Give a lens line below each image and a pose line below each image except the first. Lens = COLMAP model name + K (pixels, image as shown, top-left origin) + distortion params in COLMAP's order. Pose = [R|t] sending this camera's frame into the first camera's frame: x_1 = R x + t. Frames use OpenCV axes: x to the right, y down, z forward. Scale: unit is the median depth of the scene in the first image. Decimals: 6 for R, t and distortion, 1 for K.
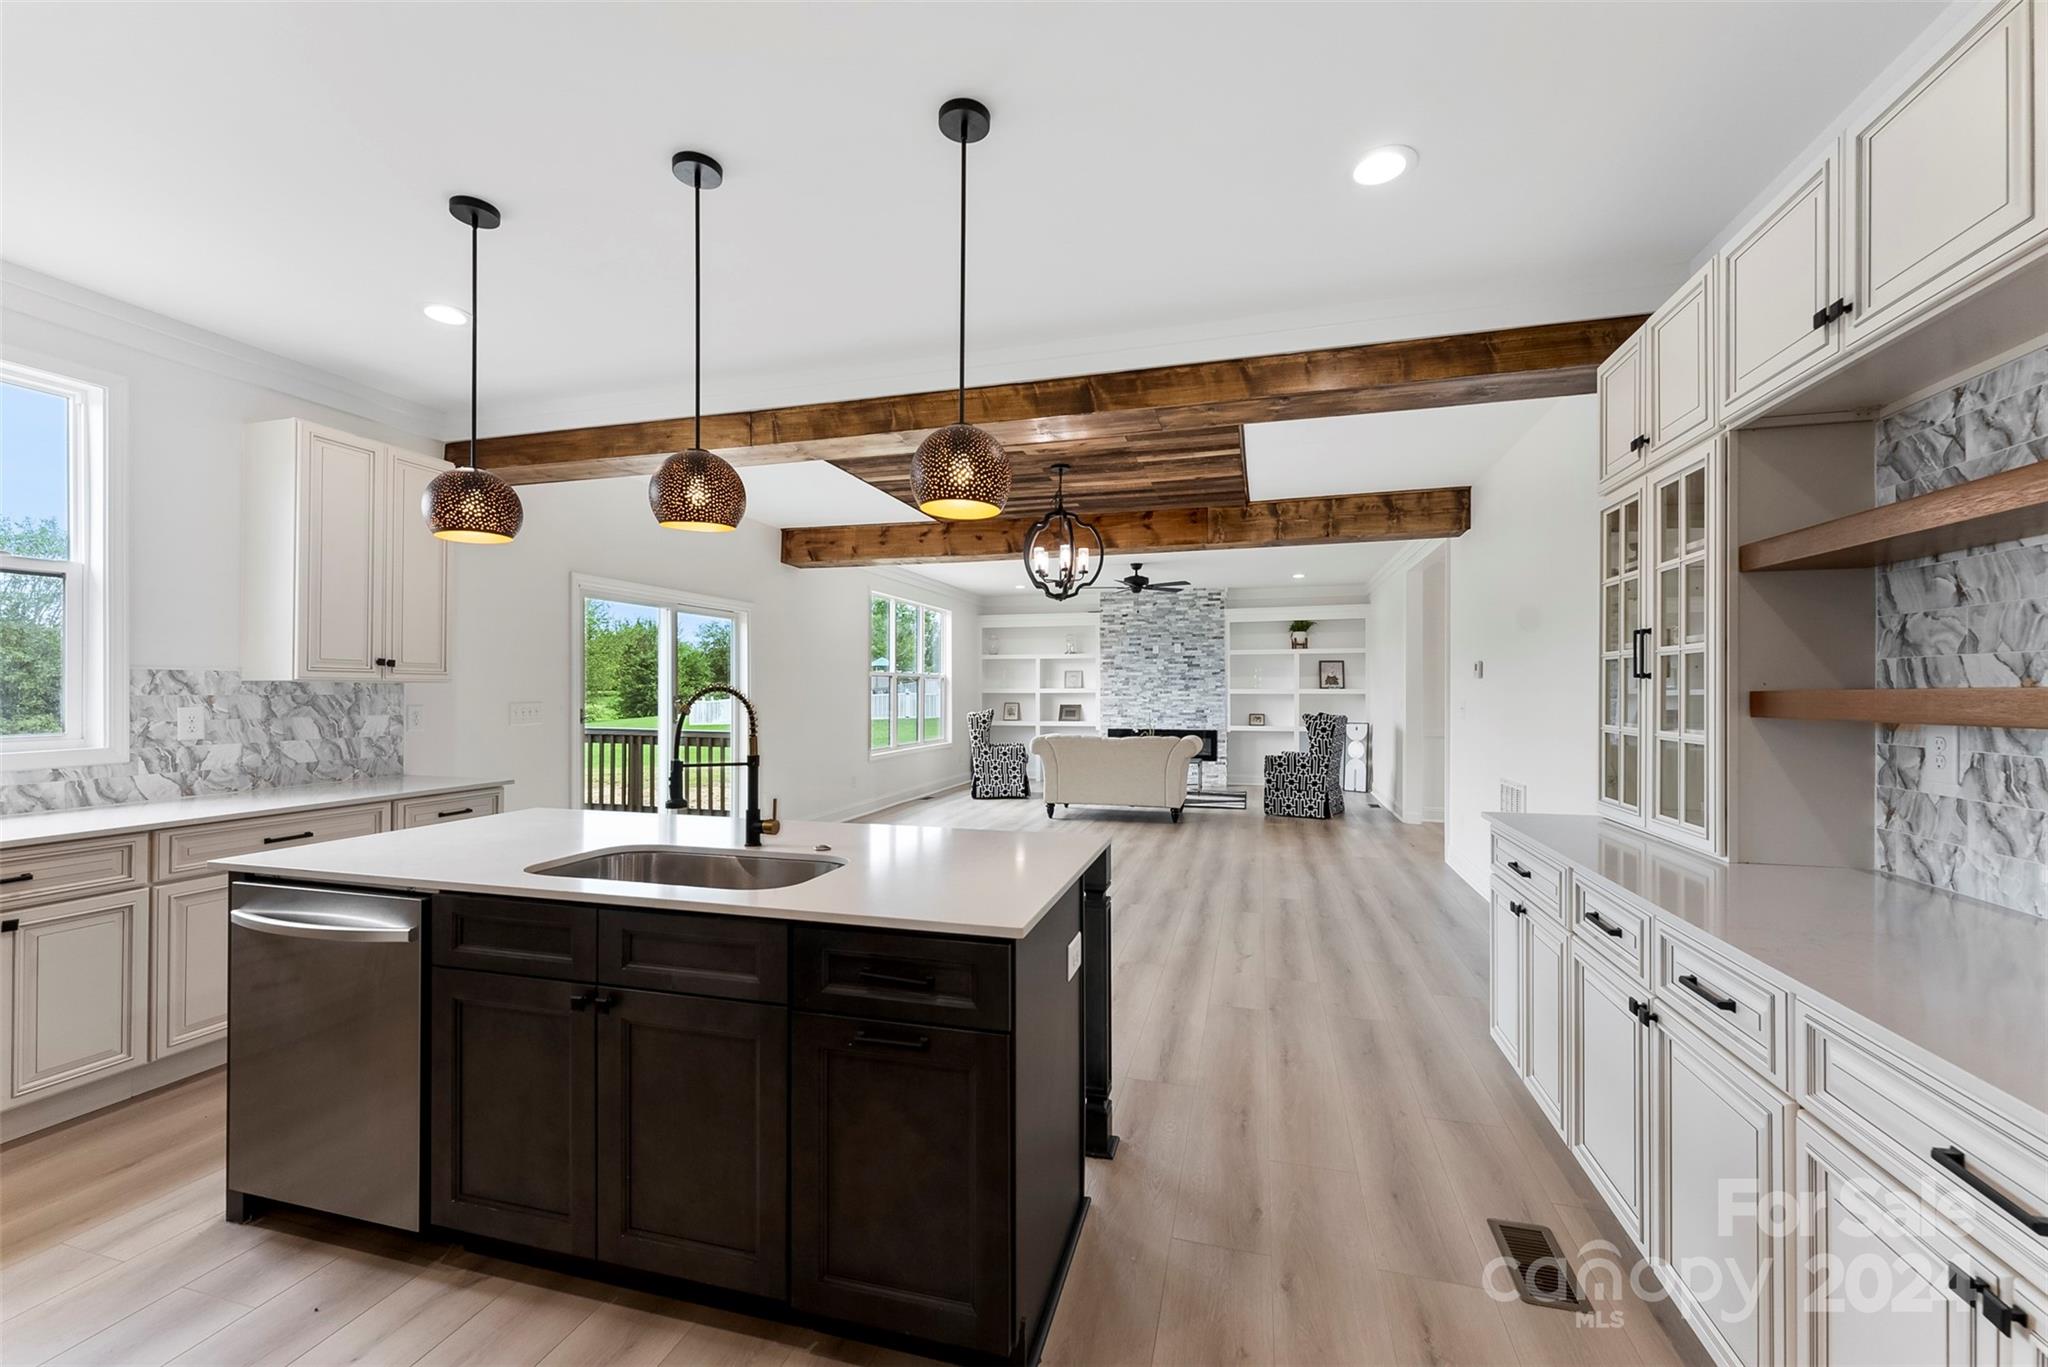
lens RADIAL K [[848.7, 0, 1026.0], [0, 848.7, 689.5], [0, 0, 1]] dist [-0.000796, 0.000151]
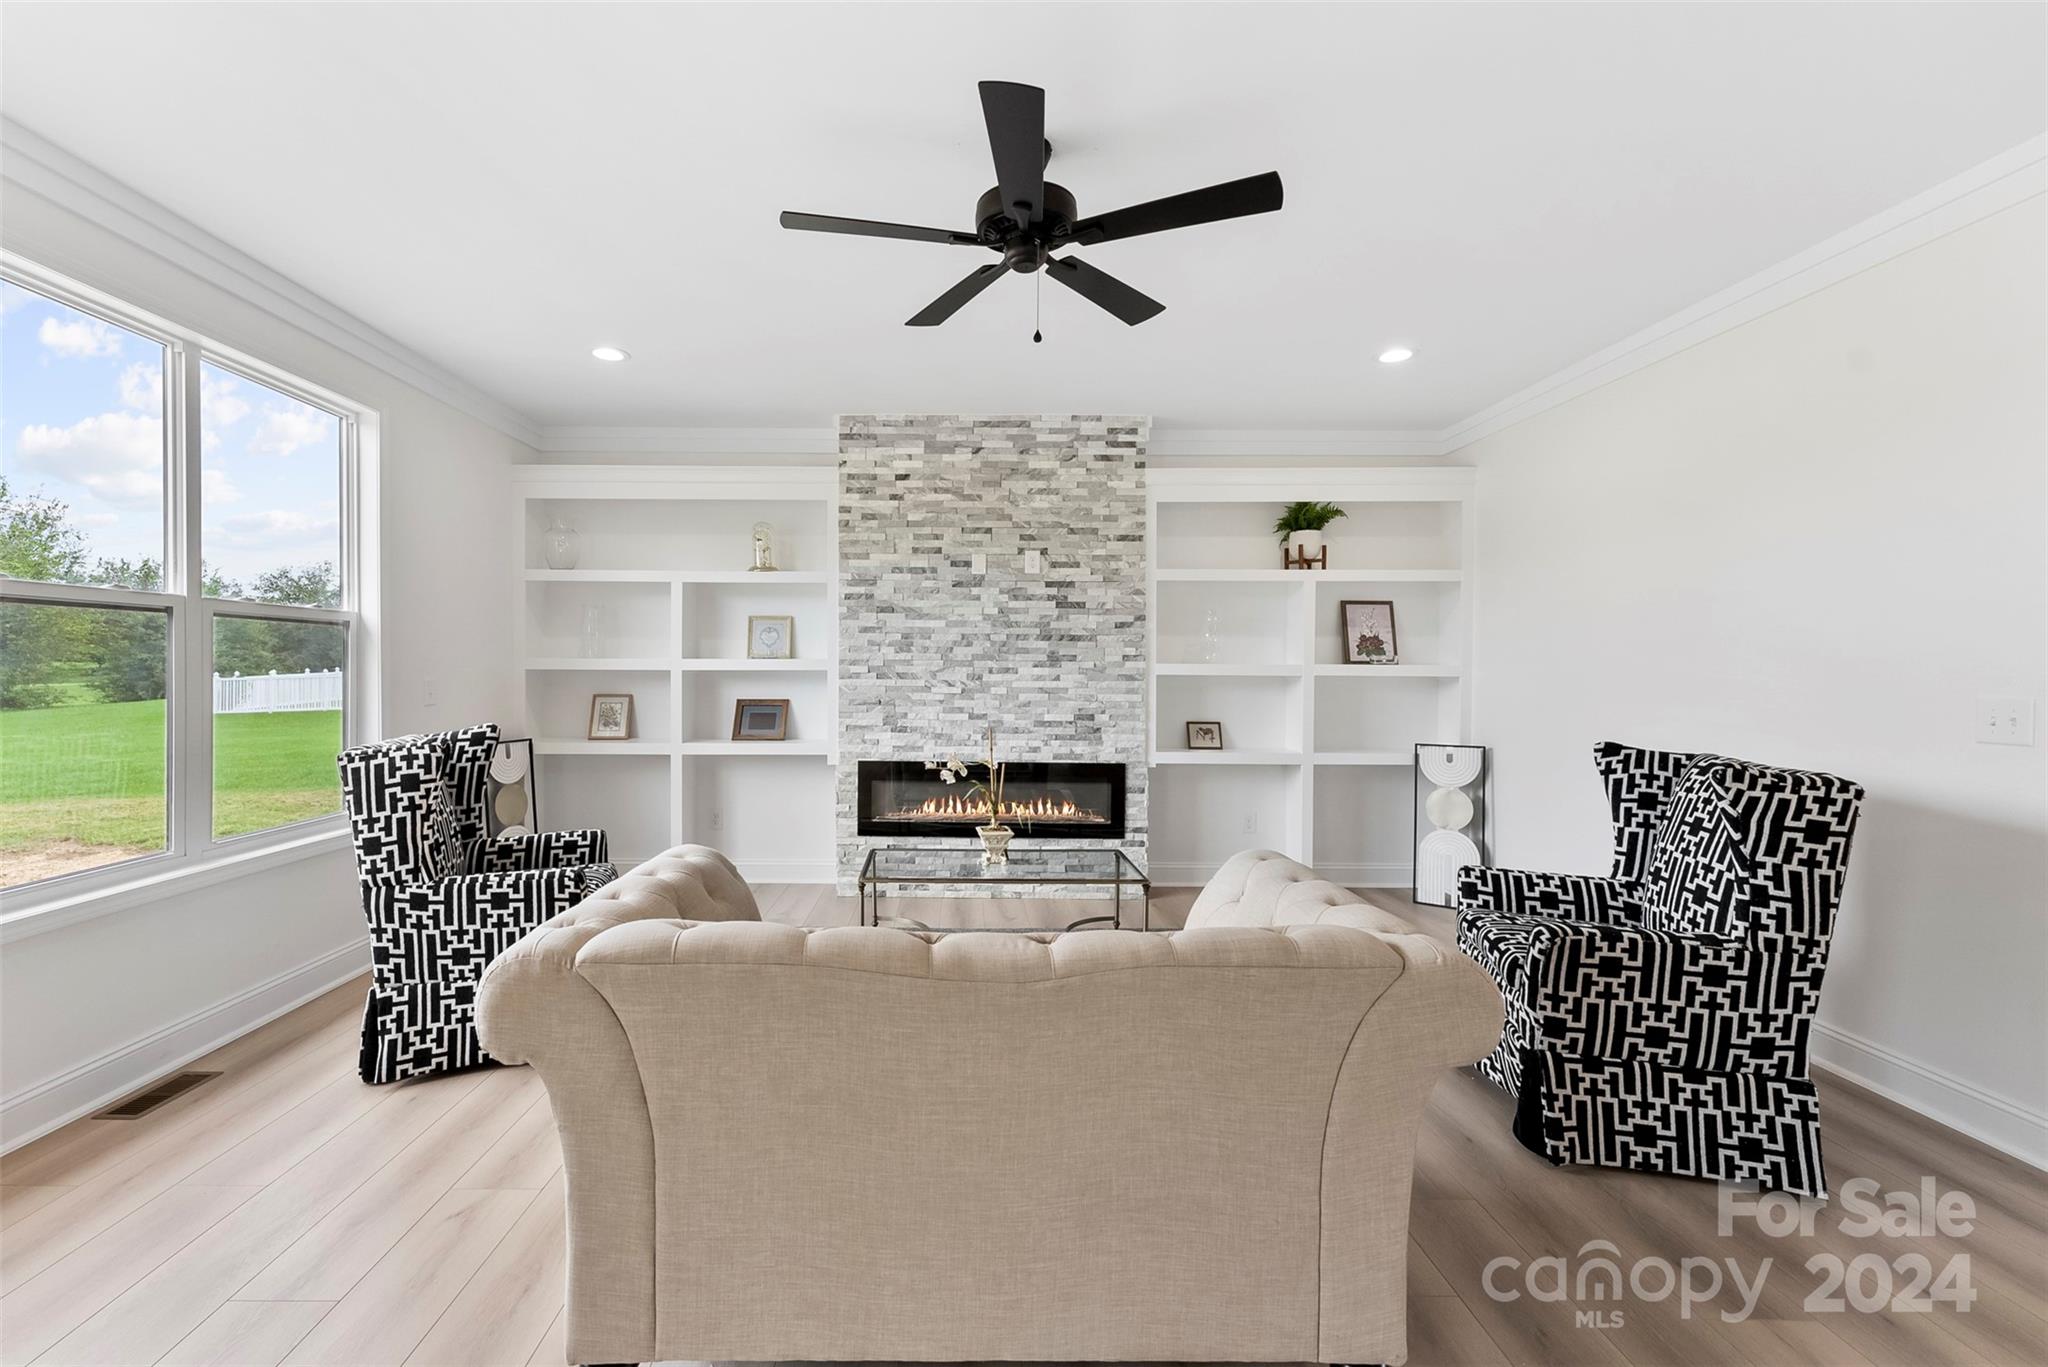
lens RADIAL K [[848.7, 0, 946.9], [0, 848.7, 679.7], [0, 0, 1]] dist [-0.000796, 0.000151]
pose [[0.969103, 0.003427, 0.246633, 0.039380], [-0.006850, 0.999892, 0.013022, 0.002637], [-0.246561, -0.014309, 0.969022, 0.616468]]
